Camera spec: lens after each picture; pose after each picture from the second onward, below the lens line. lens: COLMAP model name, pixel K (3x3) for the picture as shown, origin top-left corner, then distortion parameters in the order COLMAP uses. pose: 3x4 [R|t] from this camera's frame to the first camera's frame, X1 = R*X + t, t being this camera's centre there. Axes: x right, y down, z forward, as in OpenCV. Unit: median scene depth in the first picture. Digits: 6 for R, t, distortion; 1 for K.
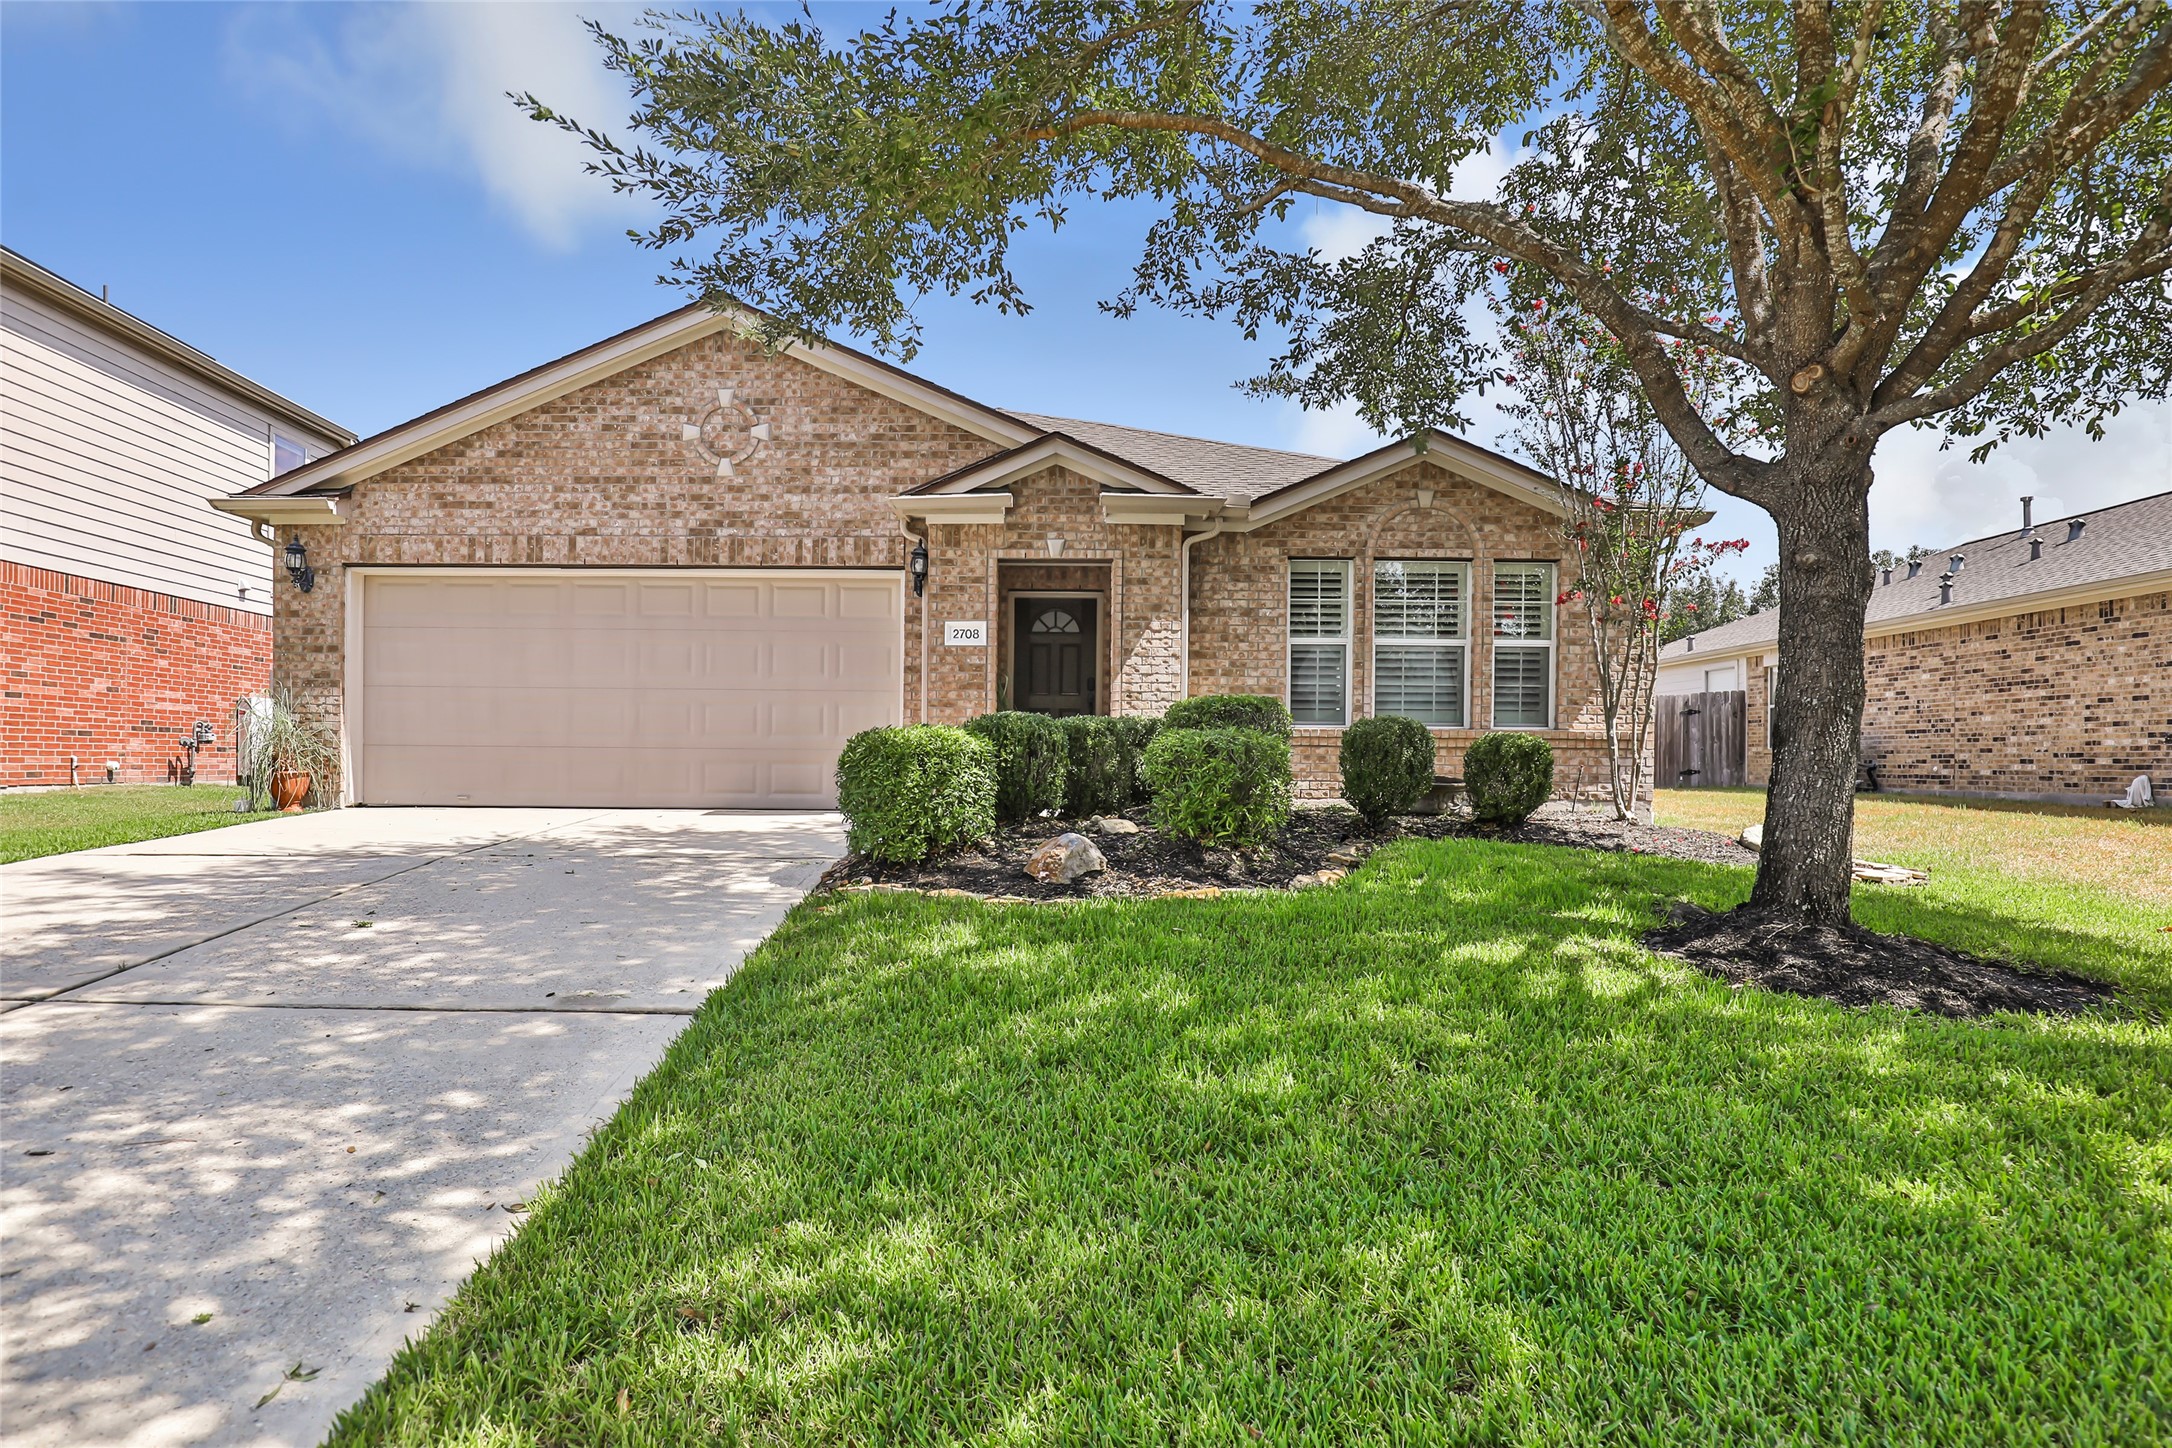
lens RADIAL K [[1192.8, 0, 1086.4], [0, 1192.8, 780.1], [0, 0, 1]] dist [-0.005892, -0.002100]
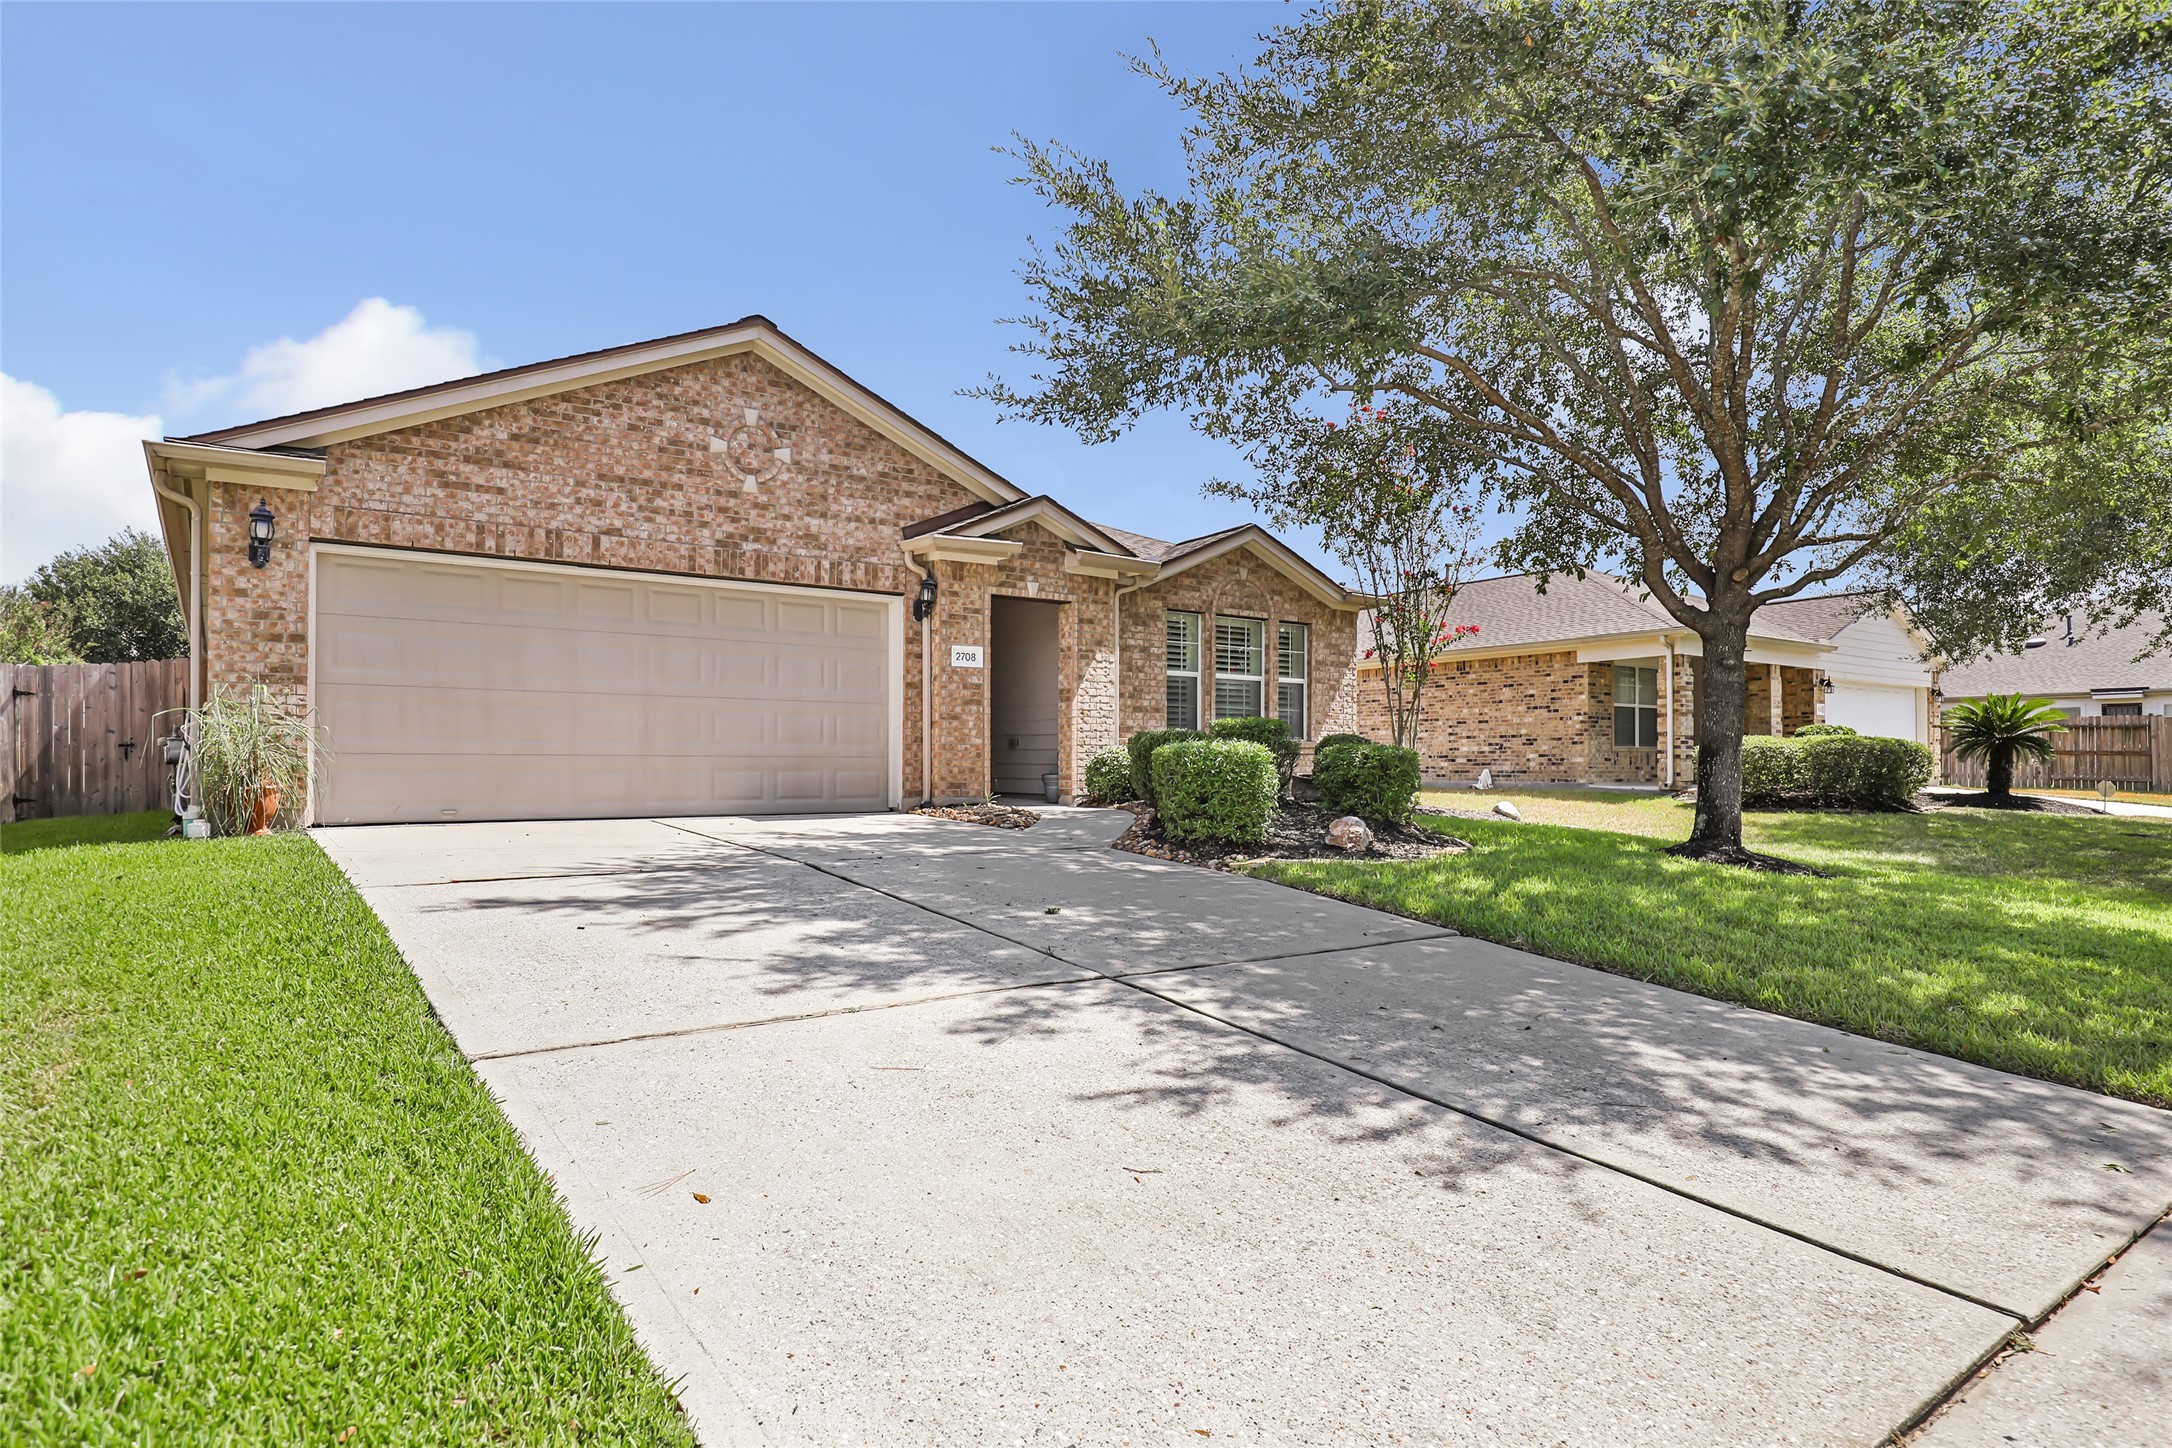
lens RADIAL K [[1149.8, 0, 1079.2], [0, 1149.8, 763.6], [0, 0, 1]] dist [-0.001753, -0.000470]
pose [[0.817926, -0.006507, 0.575286, -0.646159], [0.014051, 0.999864, -0.008669, -0.007436], [-0.575151, 0.015175, 0.817906, 0.024148]]
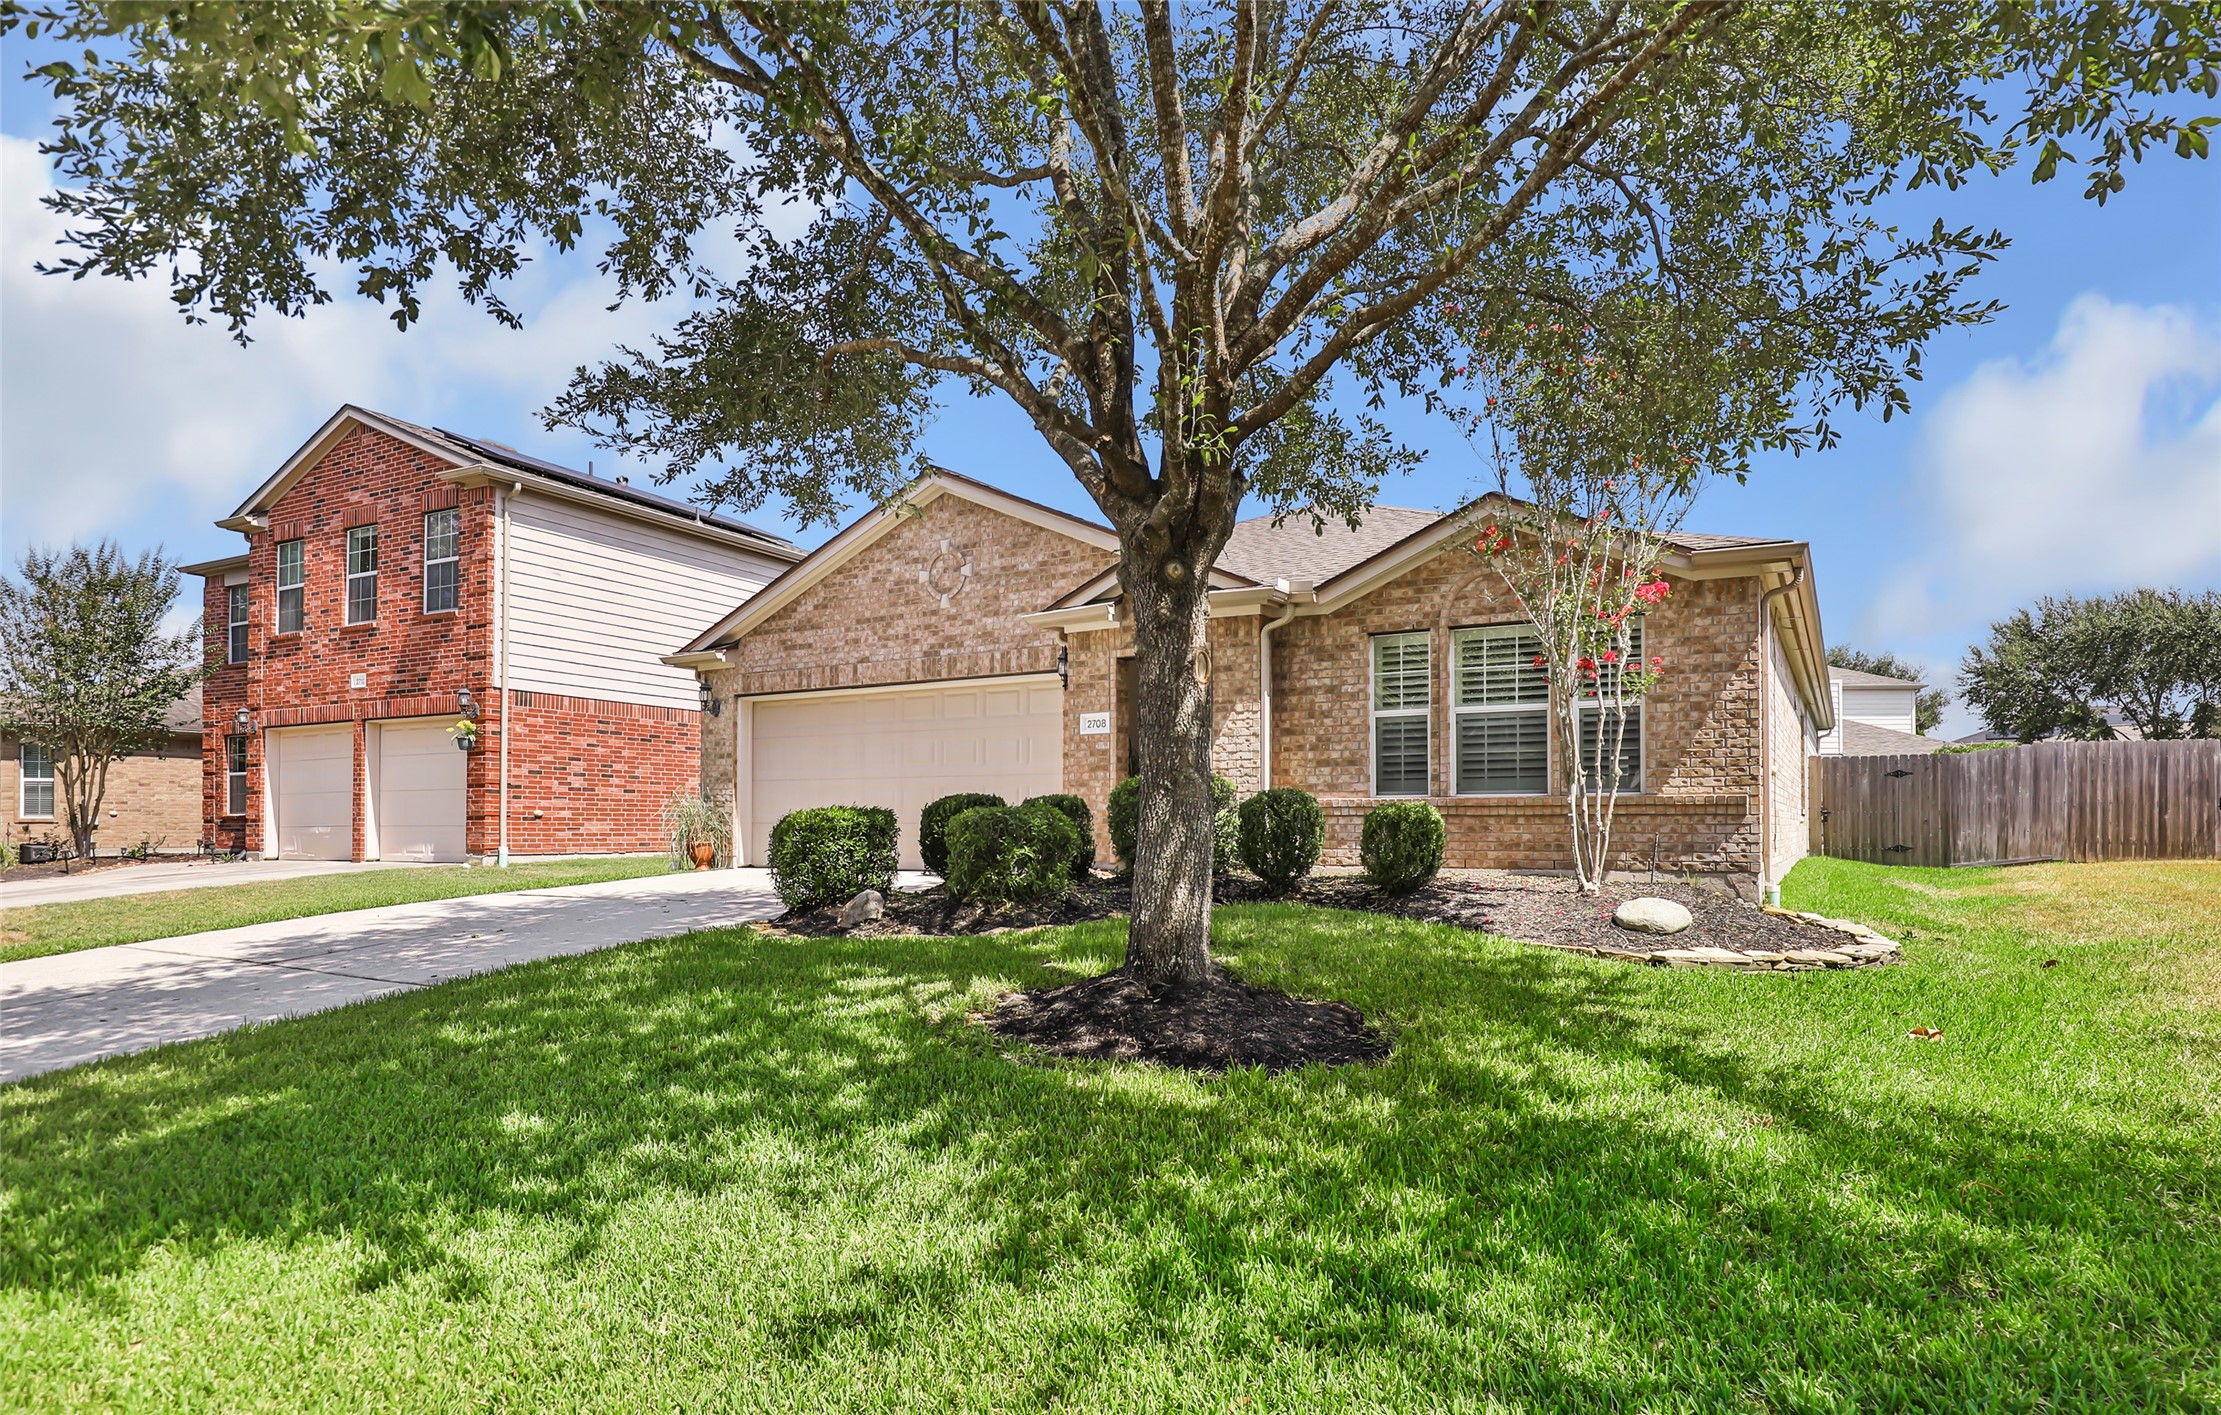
lens RADIAL K [[1202.0, 0, 1212.7], [0, 1202.0, 830.9], [0, 0, 1]] dist [0.000677, 0.000041]
pose [[0.877111, -0.006025, -0.480249, 0.559614], [-0.000884, 0.999899, -0.014159, -0.000533], [0.480286, 0.012843, 0.877018, 0.019089]]
